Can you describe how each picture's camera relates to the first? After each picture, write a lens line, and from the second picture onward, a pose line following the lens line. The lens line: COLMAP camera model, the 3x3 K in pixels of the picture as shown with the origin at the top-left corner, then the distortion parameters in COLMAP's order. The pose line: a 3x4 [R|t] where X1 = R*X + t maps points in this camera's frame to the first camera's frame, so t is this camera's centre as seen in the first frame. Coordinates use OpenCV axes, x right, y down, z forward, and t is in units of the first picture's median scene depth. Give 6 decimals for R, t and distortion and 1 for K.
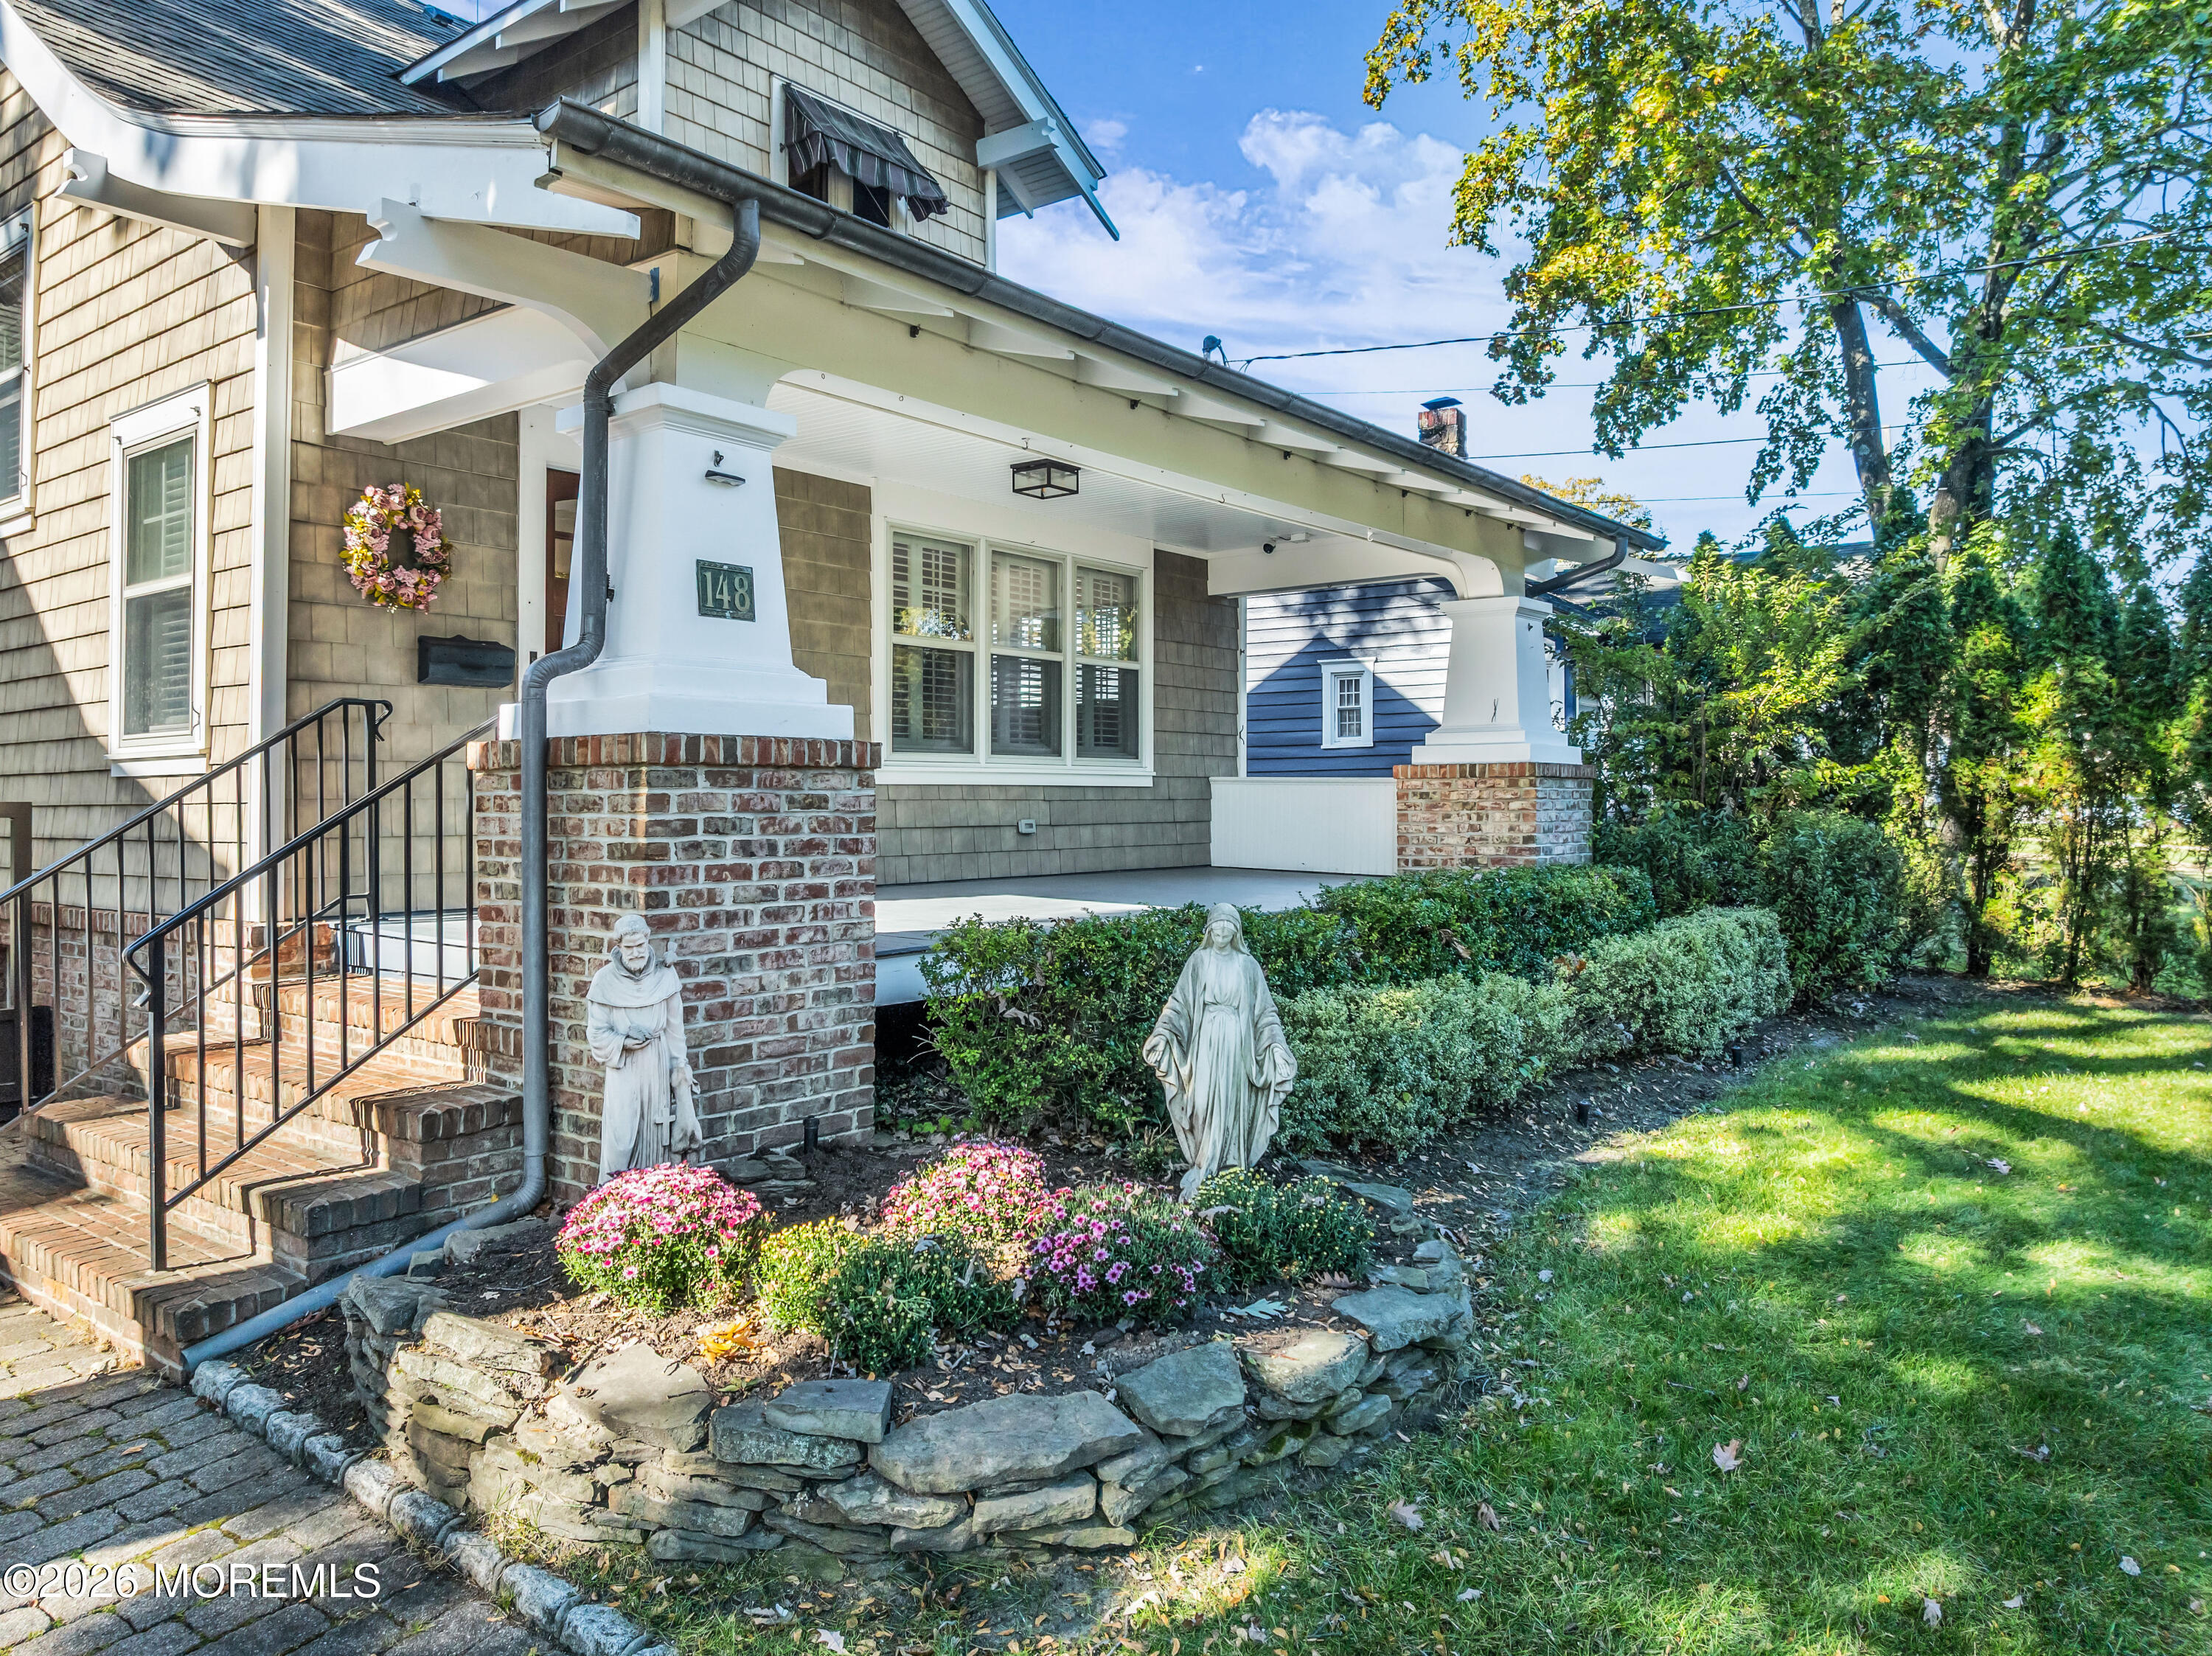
lens RADIAL K [[1567.9, 0, 1098.8], [0, 1567.9, 790.8], [0, 0, 1]] dist [-0.025314, -0.013924]
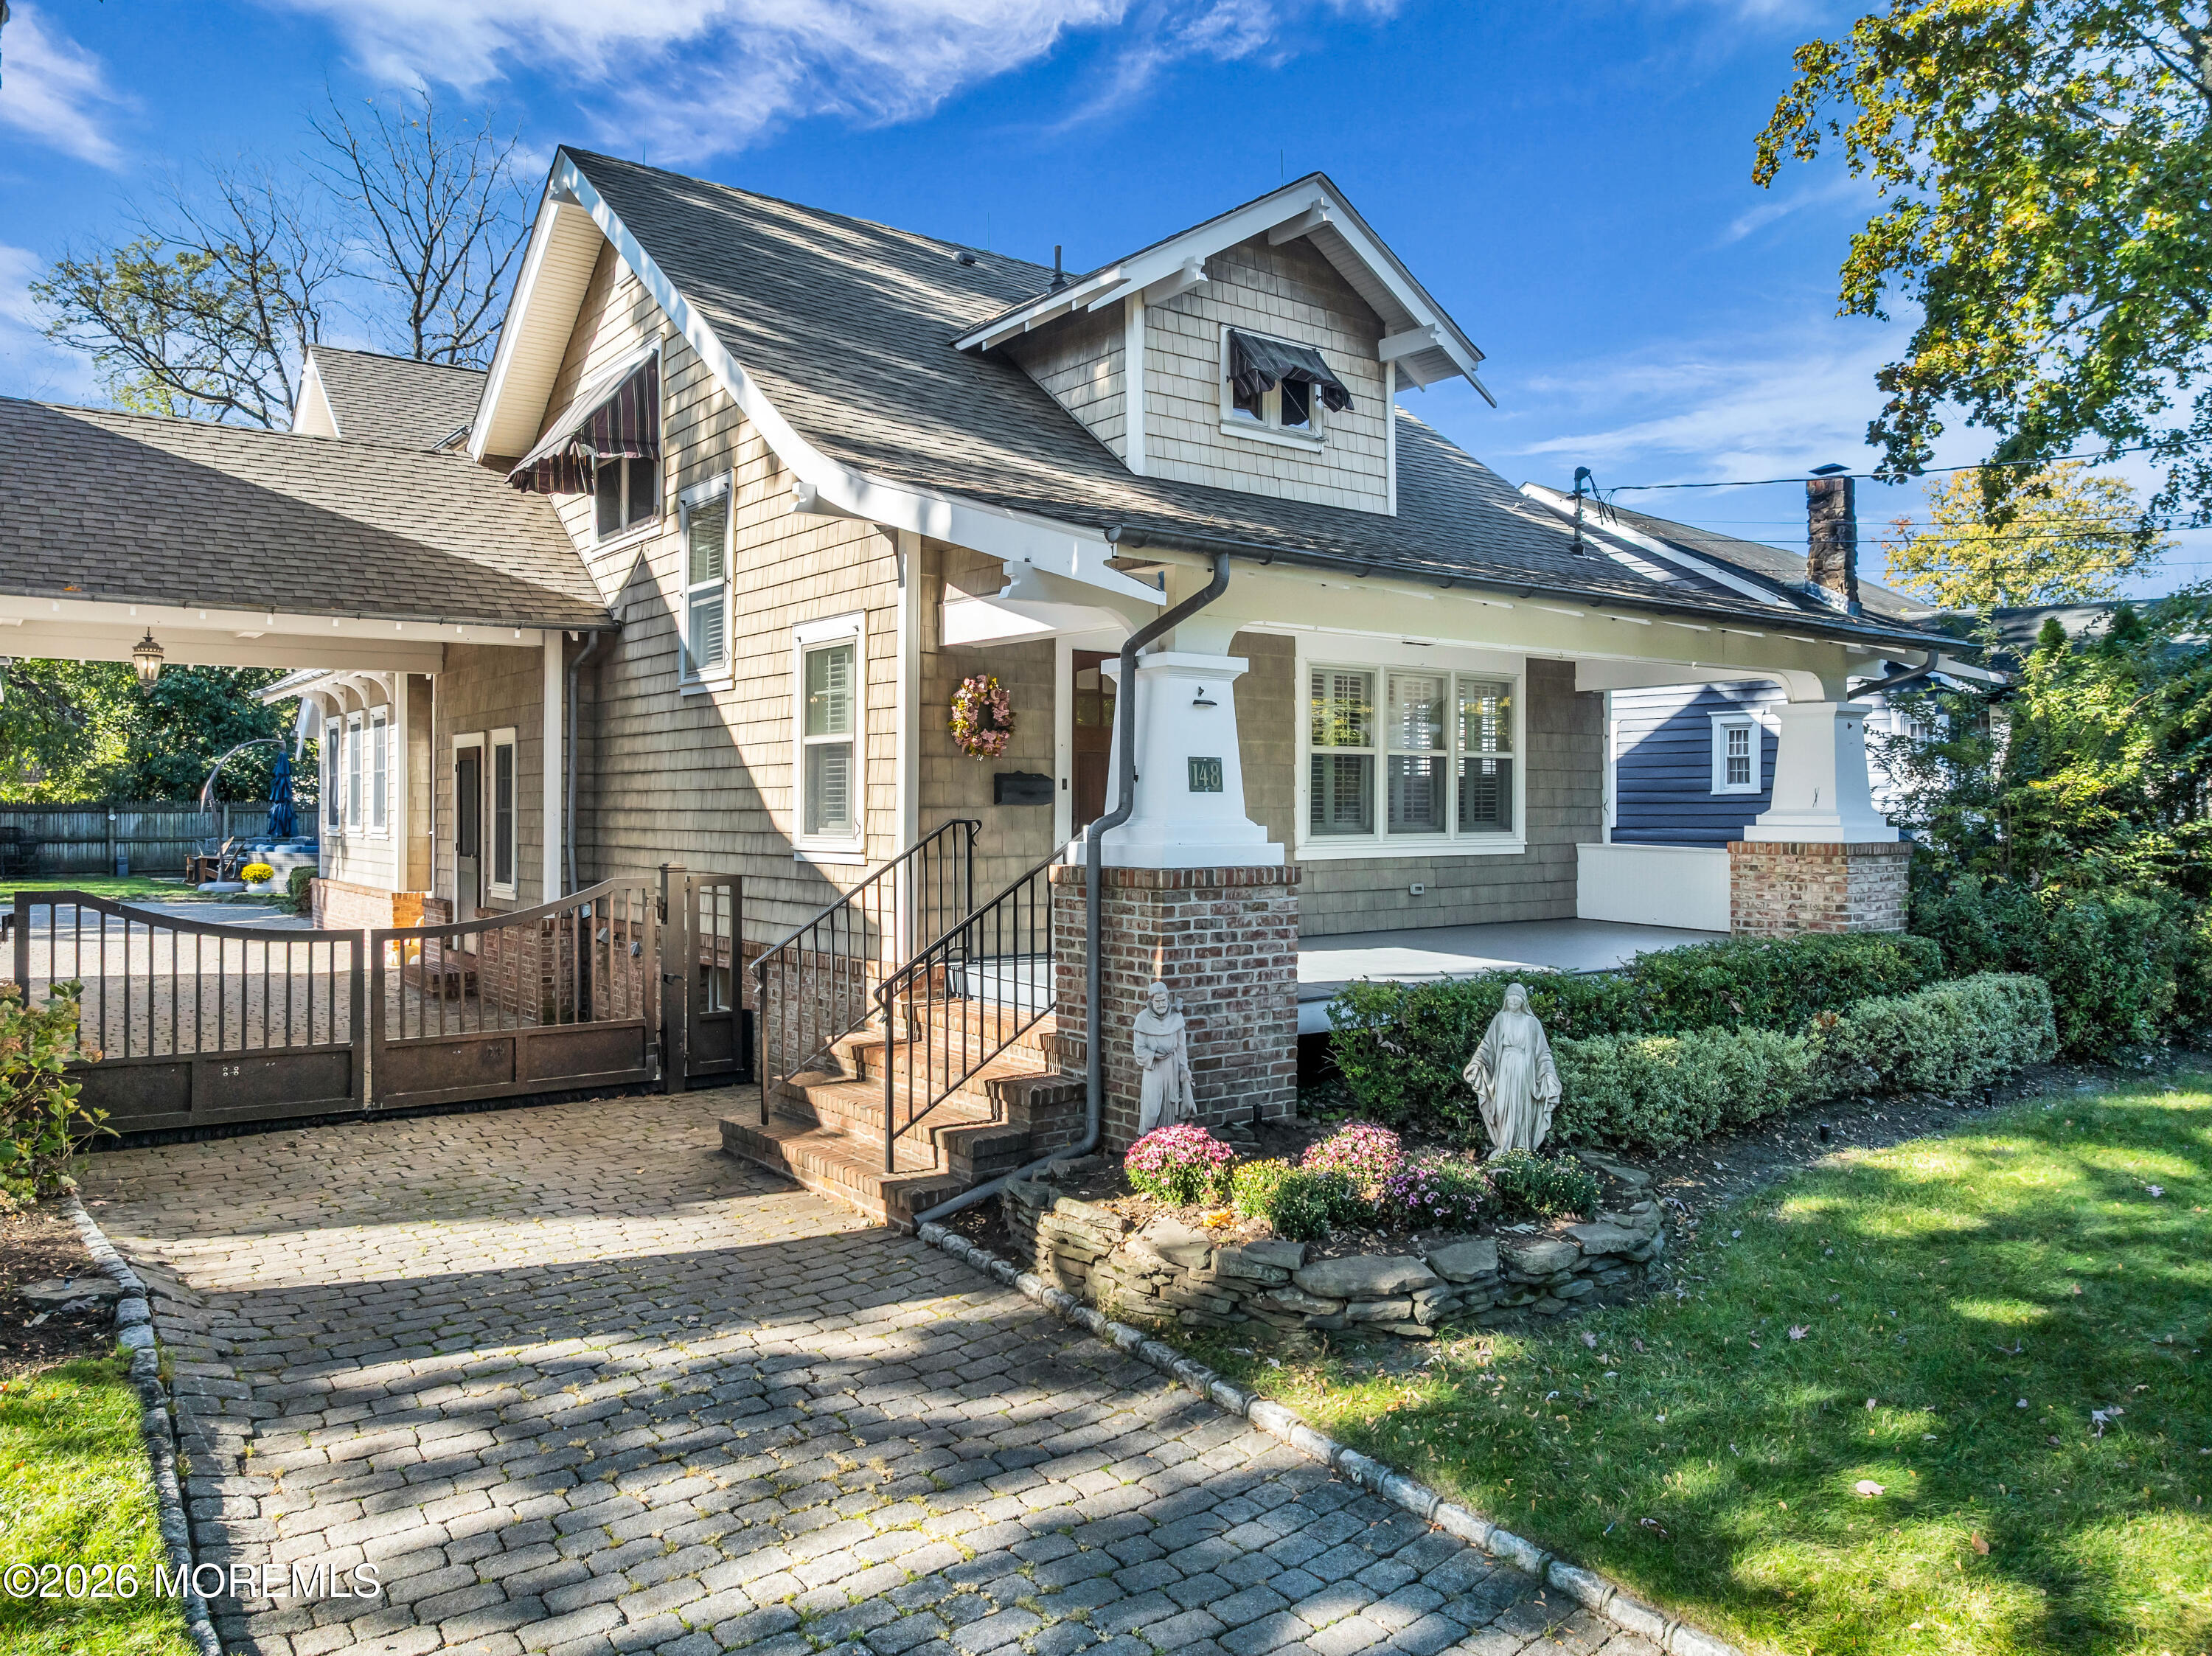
lens RADIAL K [[1567.9, 0, 1111.4], [0, 1567.9, 809.0], [0, 0, 1]] dist [-0.025314, -0.013924]
pose [[0.966349, 0.004818, -0.257189, 0.079959], [-0.002175, 0.999942, 0.010561, -0.107125], [0.257225, -0.009646, 0.966303, -0.565825]]
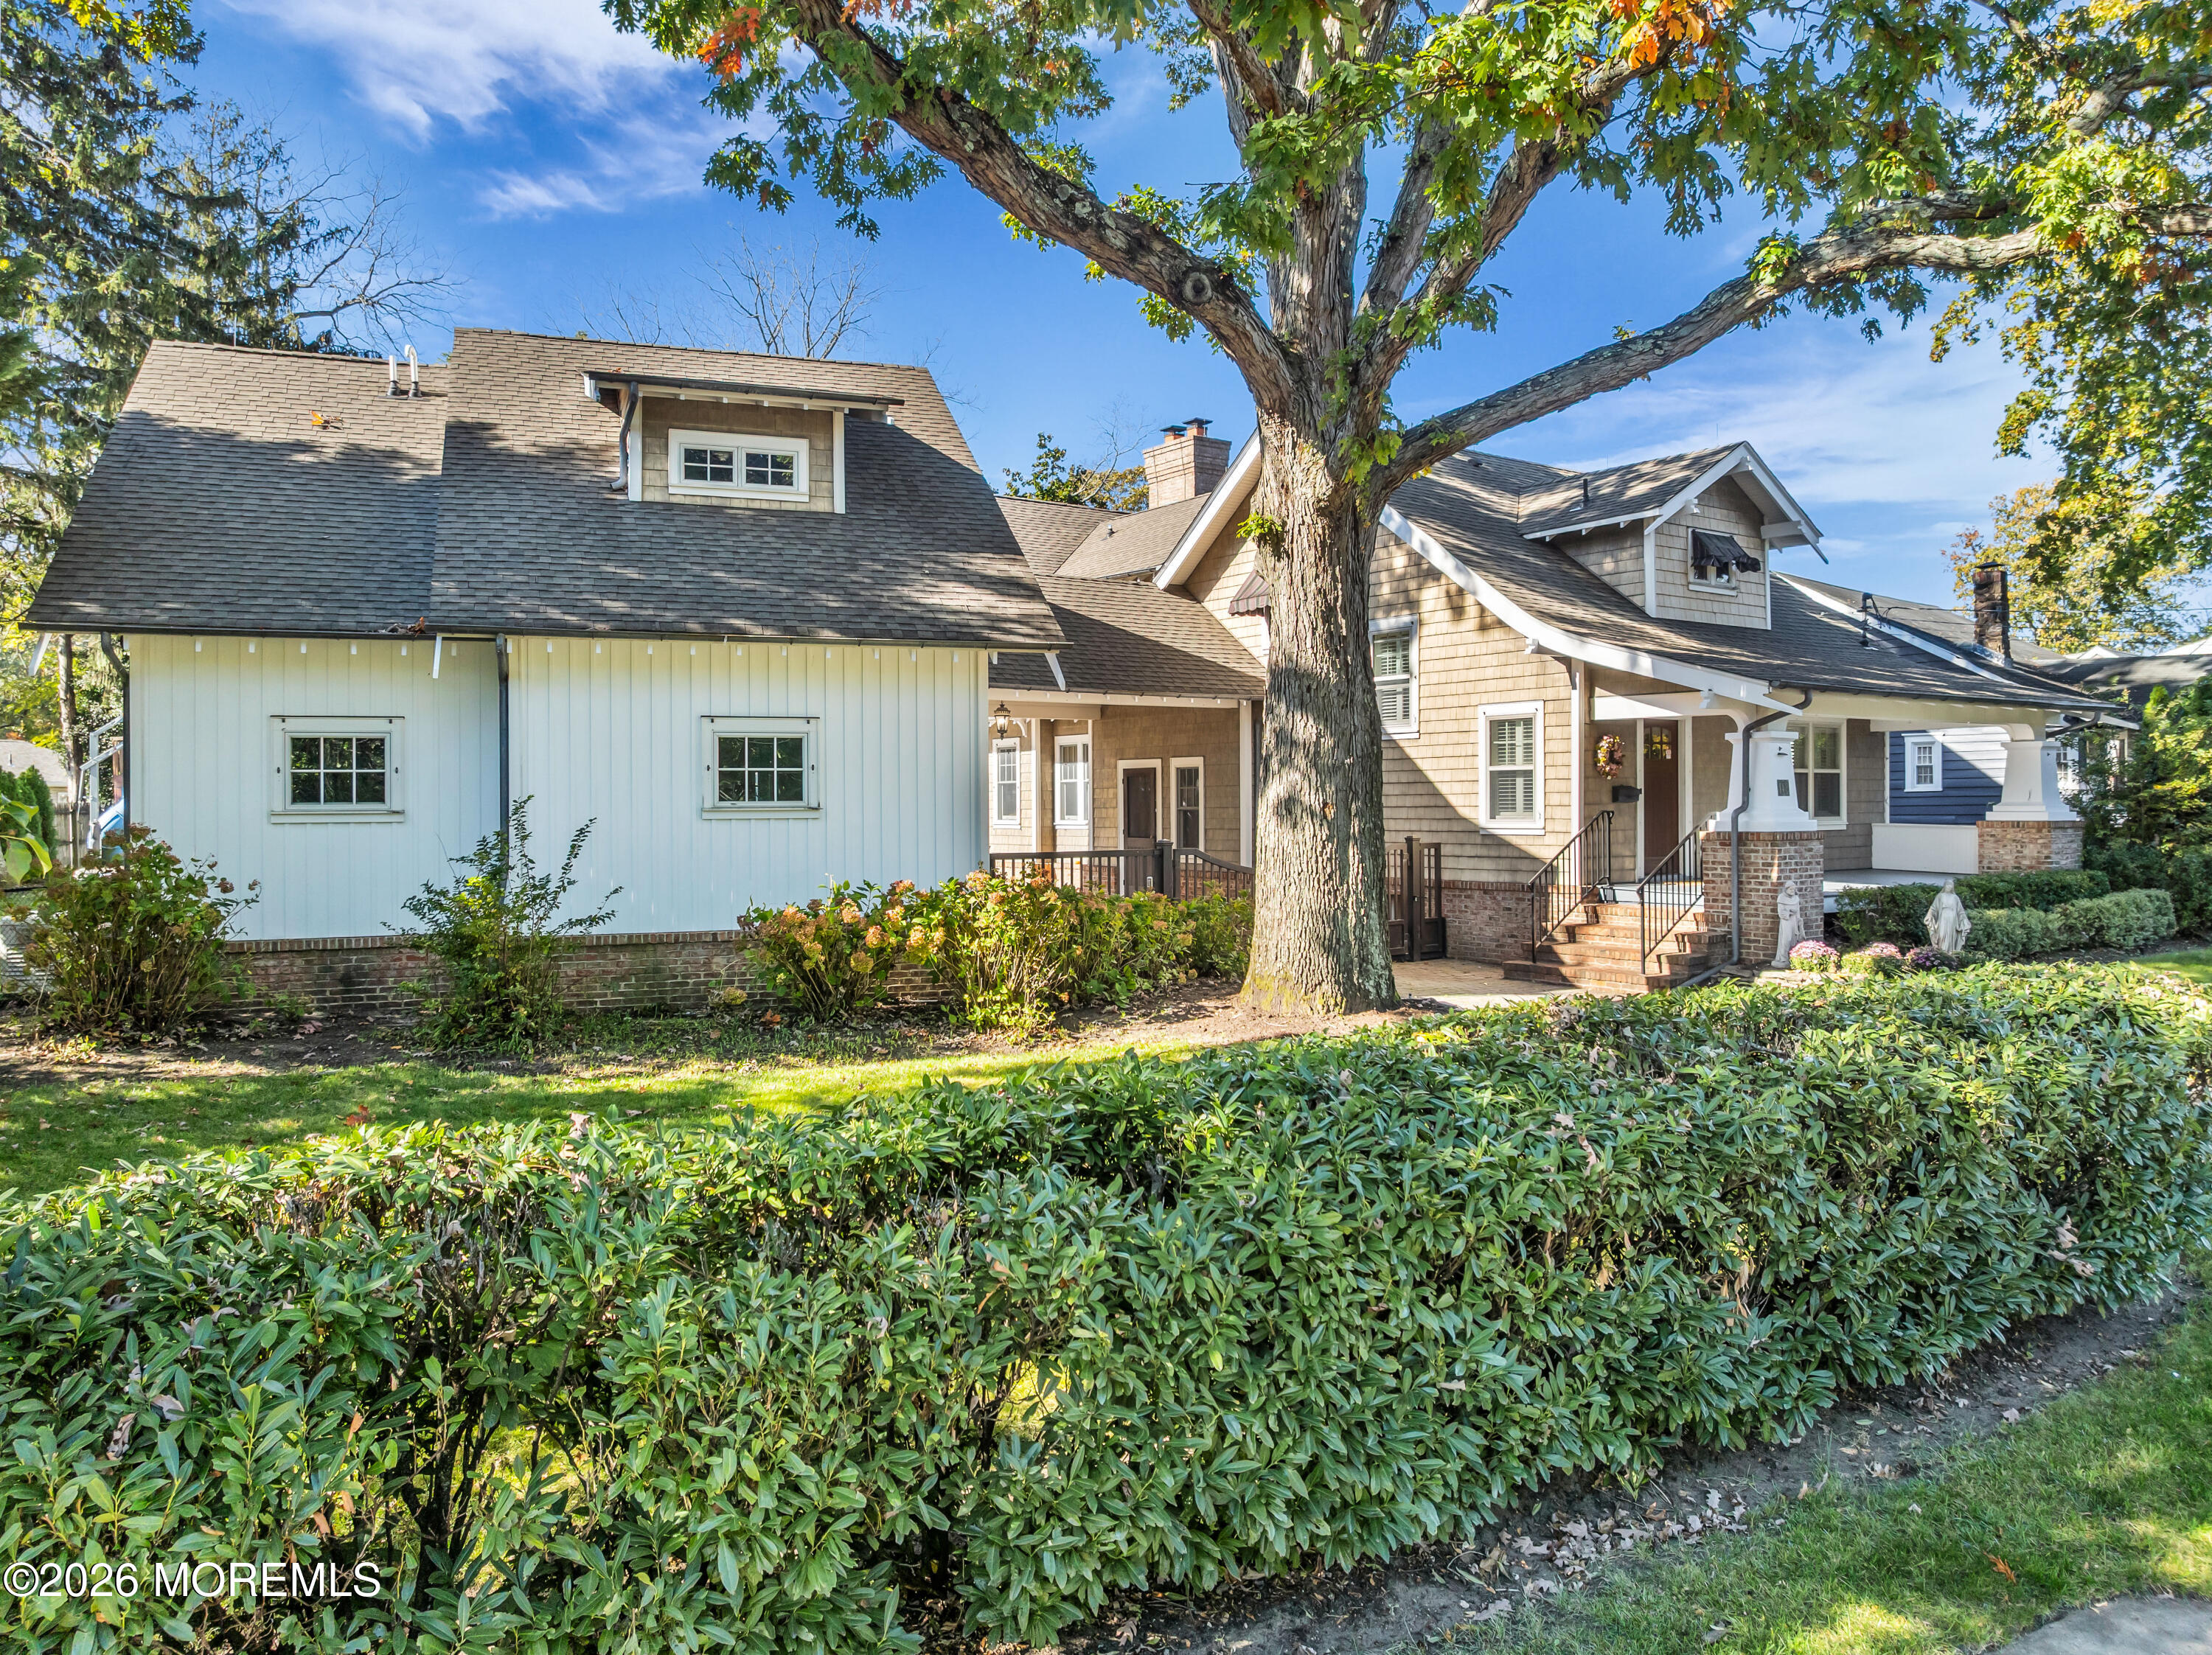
lens RADIAL K [[1567.8, 0, 1127.9], [0, 1567.8, 796.5], [0, 0, 1]] dist [-0.025314, -0.013924]
pose [[0.961978, -0.004187, -0.273096, -0.673107], [0.005532, 0.999976, 0.004157, -0.128297], [0.273072, -0.005510, 0.961978, -2.621399]]
